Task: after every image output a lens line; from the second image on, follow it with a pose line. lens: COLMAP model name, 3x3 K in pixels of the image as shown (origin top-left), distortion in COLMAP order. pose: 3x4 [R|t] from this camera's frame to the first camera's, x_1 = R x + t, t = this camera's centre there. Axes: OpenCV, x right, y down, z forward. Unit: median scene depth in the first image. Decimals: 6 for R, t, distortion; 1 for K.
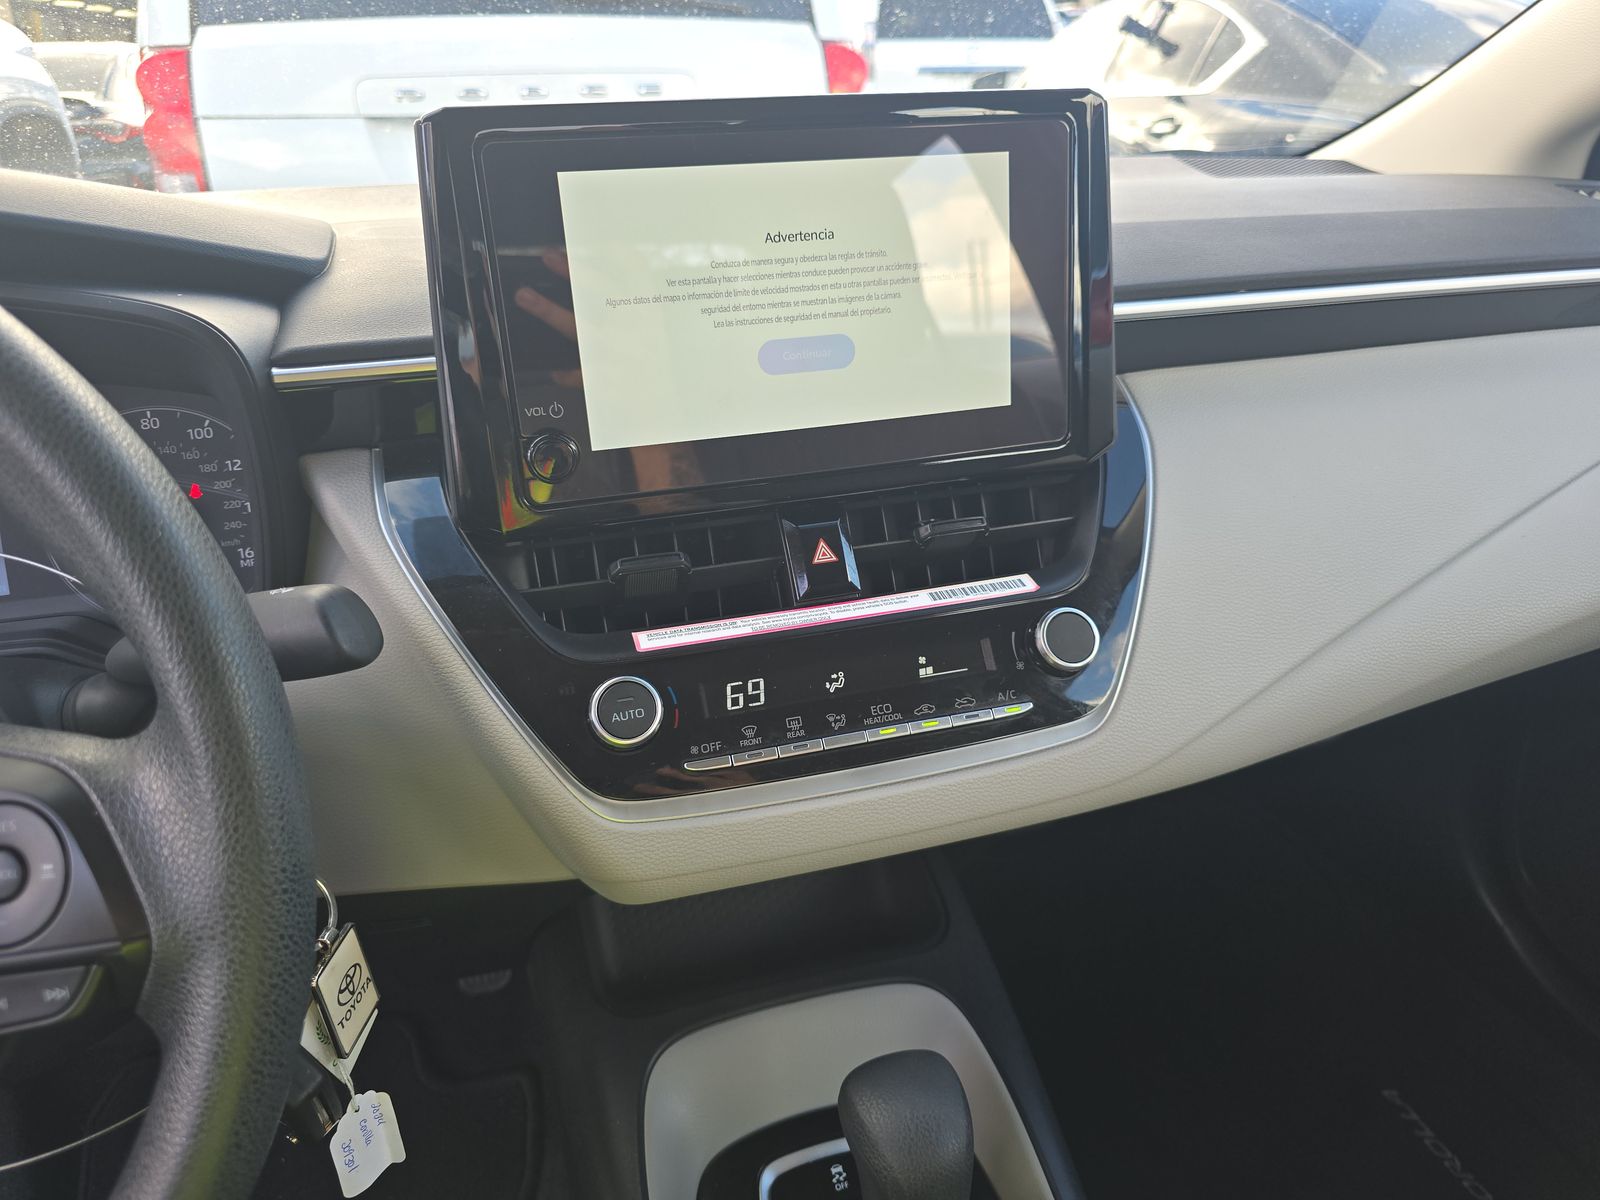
lens RADIAL K [[1055.7, 0, 811.0], [0, 1055.7, 601.1], [0, 0, 1]] dist [0.025109, -0.029418]
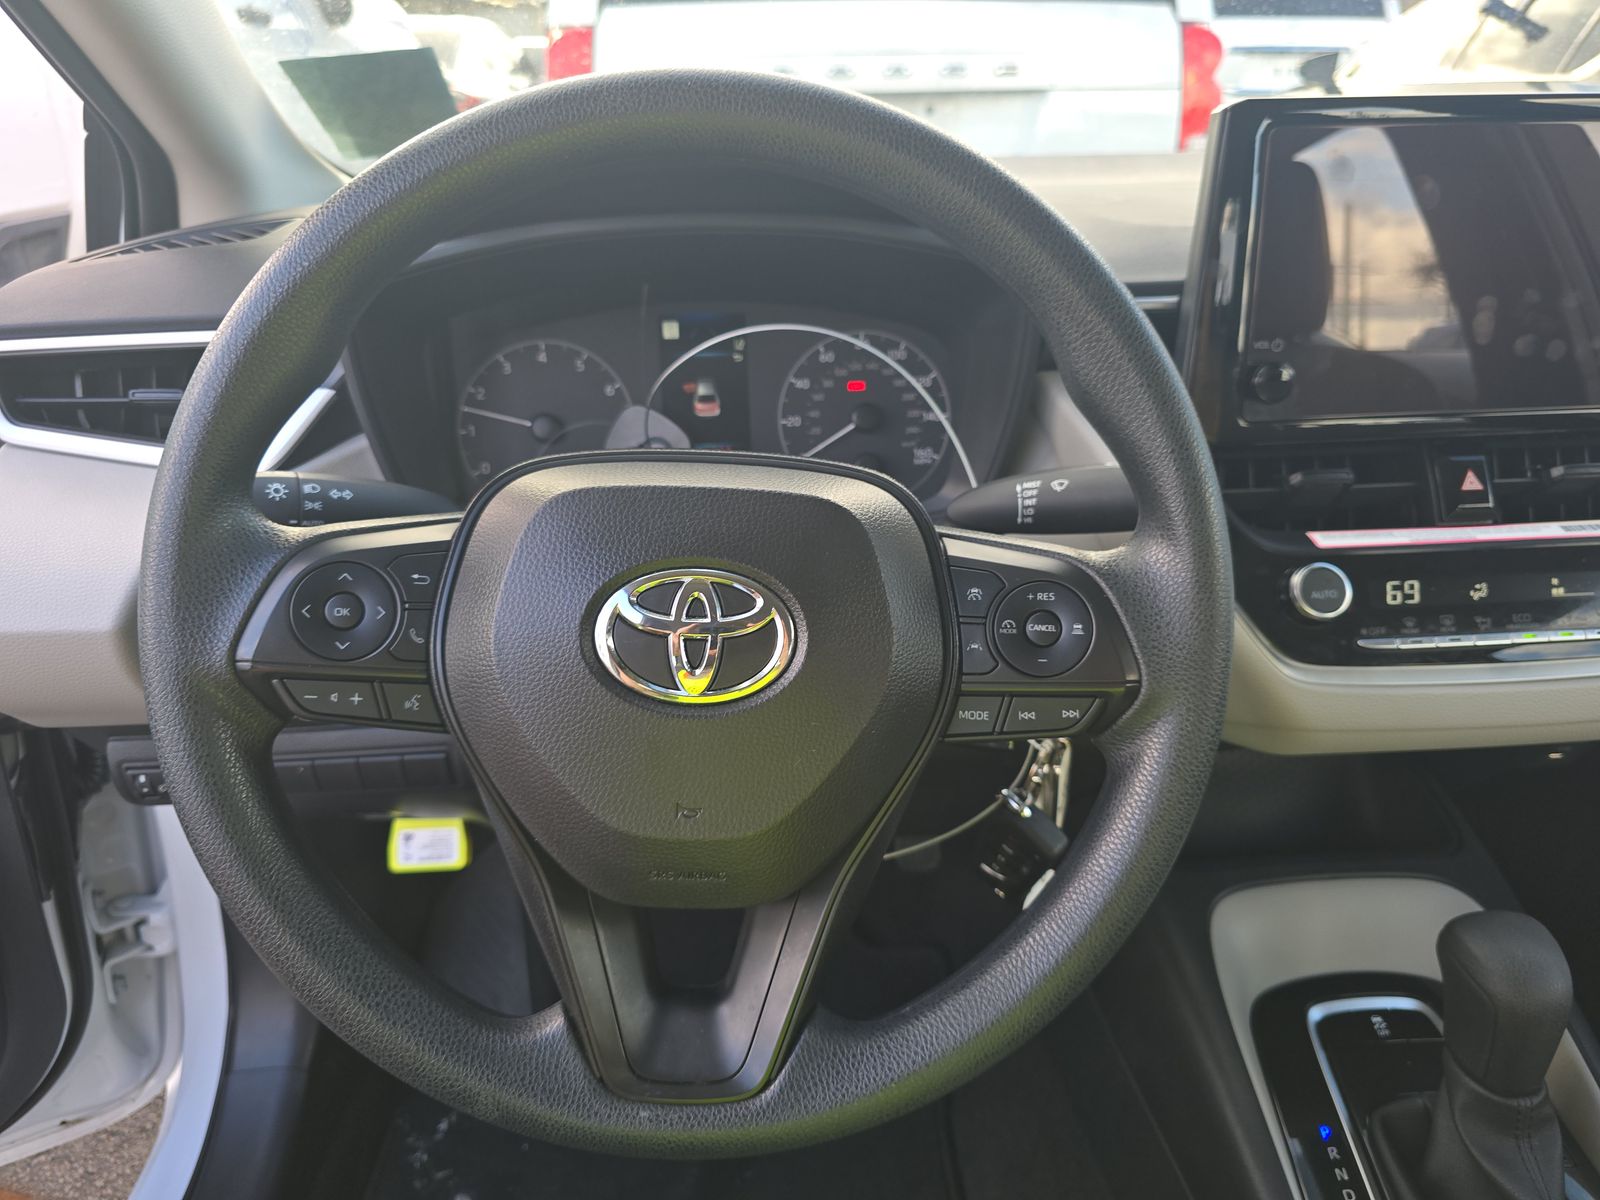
lens RADIAL K [[1055.7, 0, 793.8], [0, 1055.7, 595.1], [0, 0, 1]] dist [0.025109, -0.029418]
pose [[0.978099, 0.101559, -0.181681, -0.513537], [-0.098917, 0.994817, 0.023570, 0.130176], [0.183133, -0.005083, 0.983075, -0.302586]]
